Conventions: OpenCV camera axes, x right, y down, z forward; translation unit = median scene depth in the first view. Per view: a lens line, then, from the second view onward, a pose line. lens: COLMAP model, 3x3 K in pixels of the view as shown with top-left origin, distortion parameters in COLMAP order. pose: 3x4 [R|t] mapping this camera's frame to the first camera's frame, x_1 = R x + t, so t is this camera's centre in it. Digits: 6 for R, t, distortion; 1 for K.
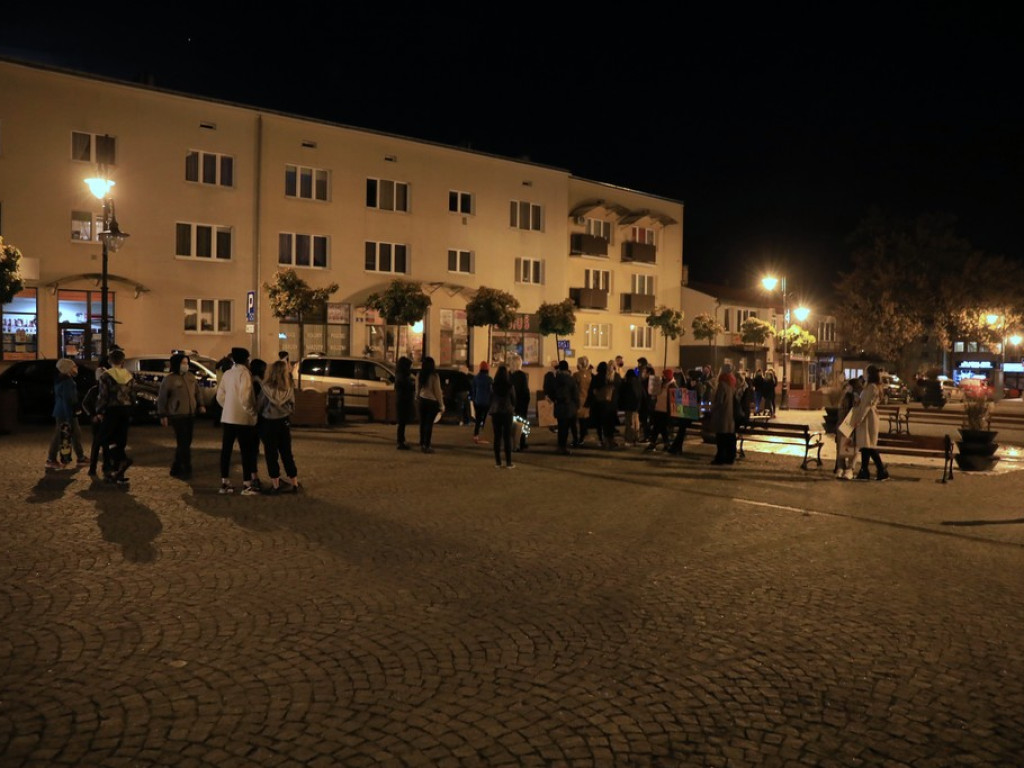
lens RADIAL K [[807.9, 0, 512.0], [0, 807.9, 384.0], [0, 0, 1]] dist [-0.114180, 0.091626]
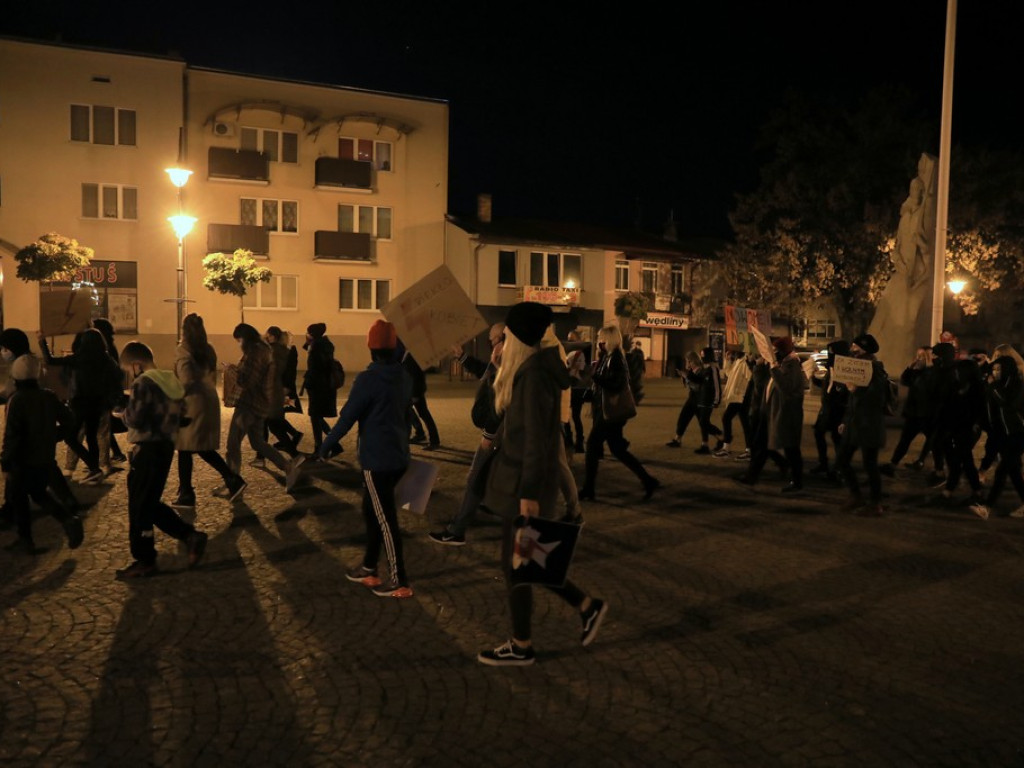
lens RADIAL K [[807.9, 0, 512.0], [0, 807.9, 384.0], [0, 0, 1]] dist [-0.114180, 0.091626]
pose [[0.962469, 0.014856, -0.270985, 0.519235], [-0.008219, 0.999638, 0.025611, 0.001857], [0.271268, -0.022422, 0.962243, 0.386467]]
